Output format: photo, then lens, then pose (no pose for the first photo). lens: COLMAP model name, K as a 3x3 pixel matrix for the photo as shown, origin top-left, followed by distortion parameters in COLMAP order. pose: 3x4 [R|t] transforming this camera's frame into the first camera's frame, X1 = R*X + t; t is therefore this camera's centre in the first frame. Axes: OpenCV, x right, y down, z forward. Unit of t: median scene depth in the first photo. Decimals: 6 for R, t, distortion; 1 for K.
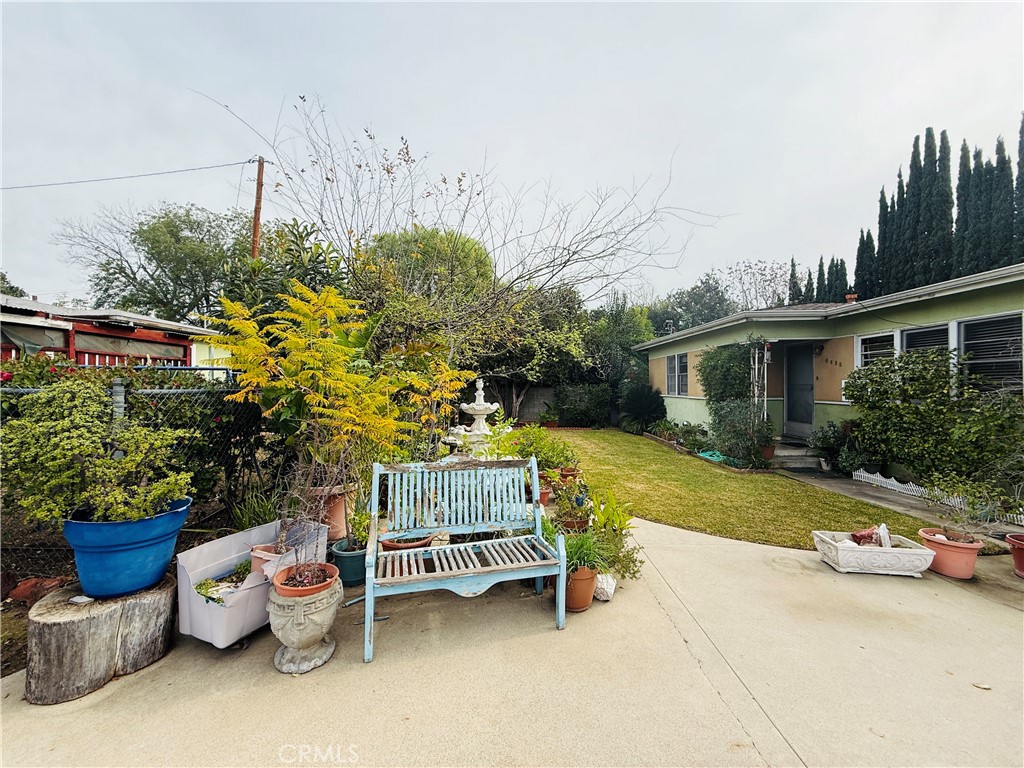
lens RADIAL K [[405.7, 0, 512.0], [0, 405.7, 384.0], [0, 0, 1]] dist [0.000855, -0.000020]
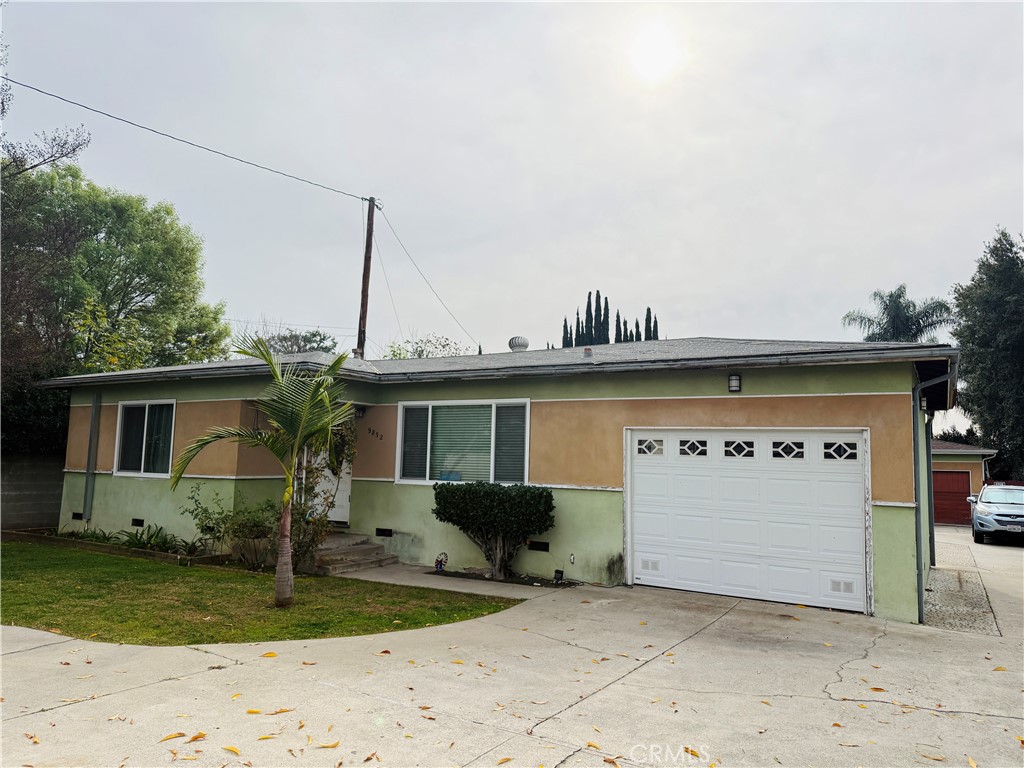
lens RADIAL K [[687.6, 0, 512.0], [0, 687.6, 384.0], [0, 0, 1]] dist [0.000661, 0.000334]
pose [[0.521373, 0.110535, 0.846140, -8.203775], [-0.027039, 0.993217, -0.113088, -0.117228], [-0.852901, 0.036083, 0.520825, -0.007944]]
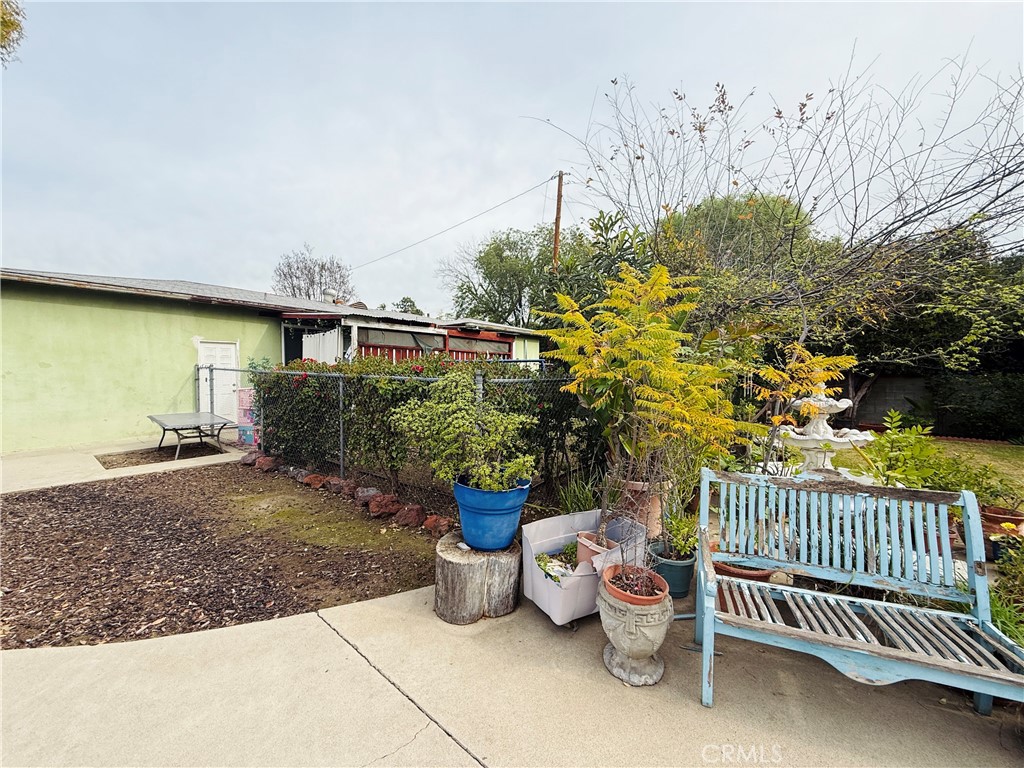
lens RADIAL K [[405.7, 0, 512.0], [0, 405.7, 384.0], [0, 0, 1]] dist [0.000855, -0.000020]
pose [[0.790211, 0.014849, -0.612654, -0.125404], [0.002115, 0.999634, 0.026956, -0.004190], [0.612831, -0.022597, 0.789891, 0.077230]]
